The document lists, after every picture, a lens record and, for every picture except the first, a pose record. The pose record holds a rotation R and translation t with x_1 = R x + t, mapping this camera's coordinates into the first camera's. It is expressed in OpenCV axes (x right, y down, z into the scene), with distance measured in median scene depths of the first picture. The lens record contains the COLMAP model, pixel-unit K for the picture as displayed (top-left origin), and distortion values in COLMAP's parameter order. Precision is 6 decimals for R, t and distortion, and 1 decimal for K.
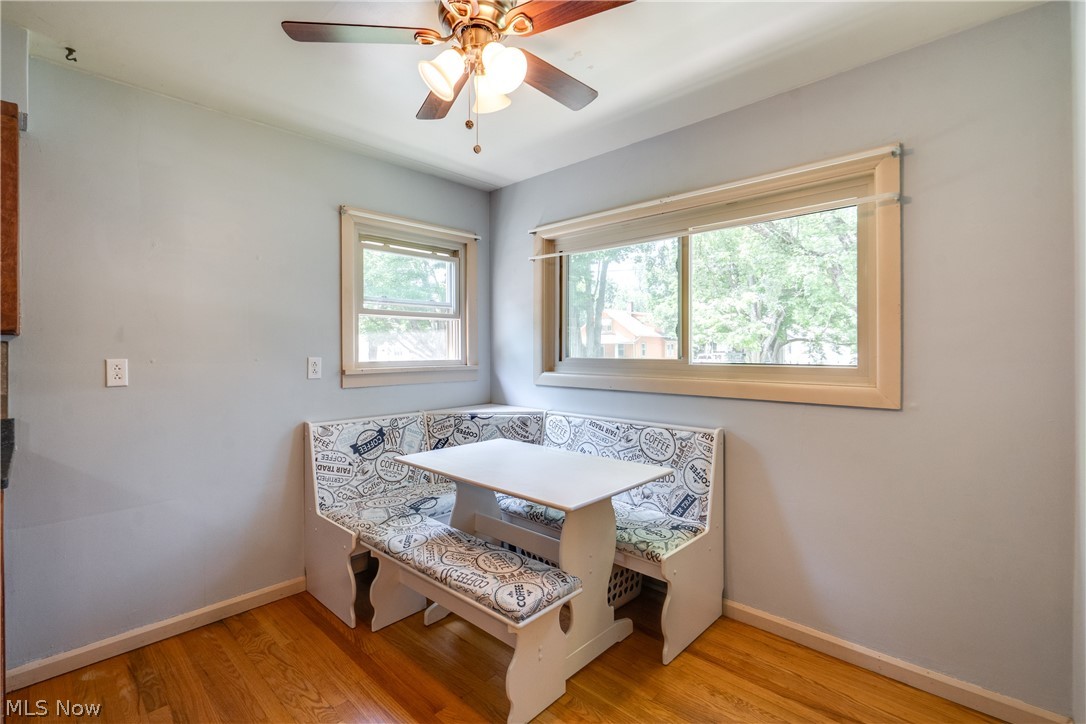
lens RADIAL K [[492.7, 0, 538.9], [0, 492.7, 350.8], [0, 0, 1]] dist [-0.002917, 0.000507]
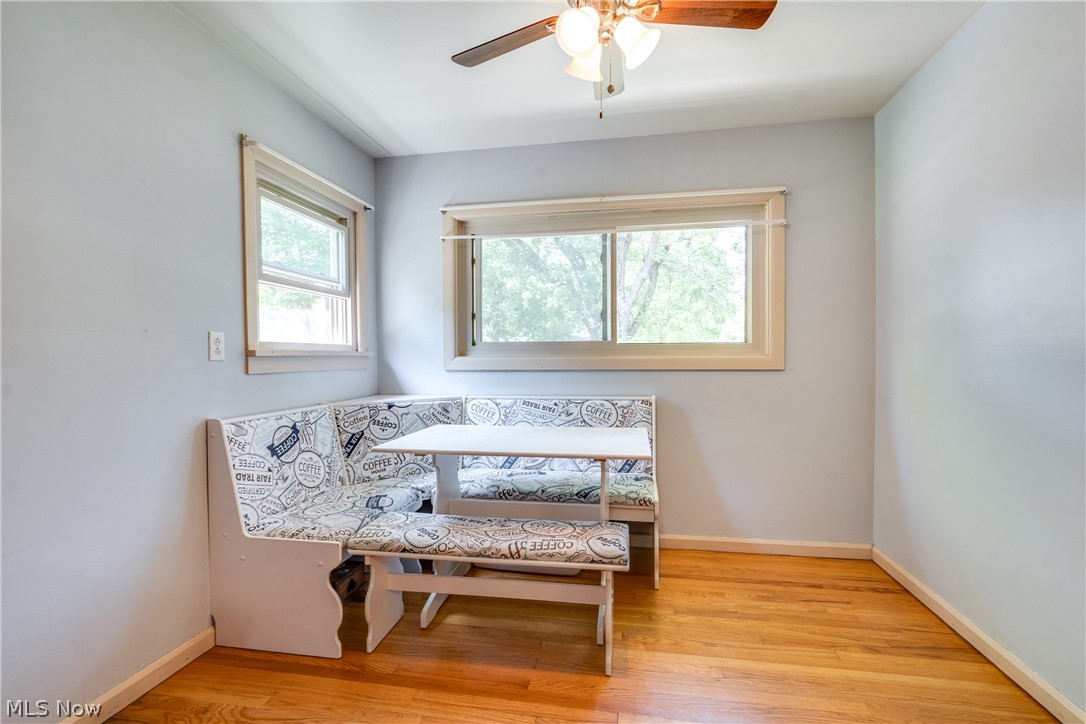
lens RADIAL K [[492.9, 0, 540.4], [0, 492.9, 364.2], [0, 0, 1]] dist [-0.002057, 0.000424]
pose [[0.839389, -0.010367, 0.543432, -0.446029], [0.004504, 0.999916, 0.012119, 0.054797], [-0.543513, -0.007725, 0.839366, 0.111296]]
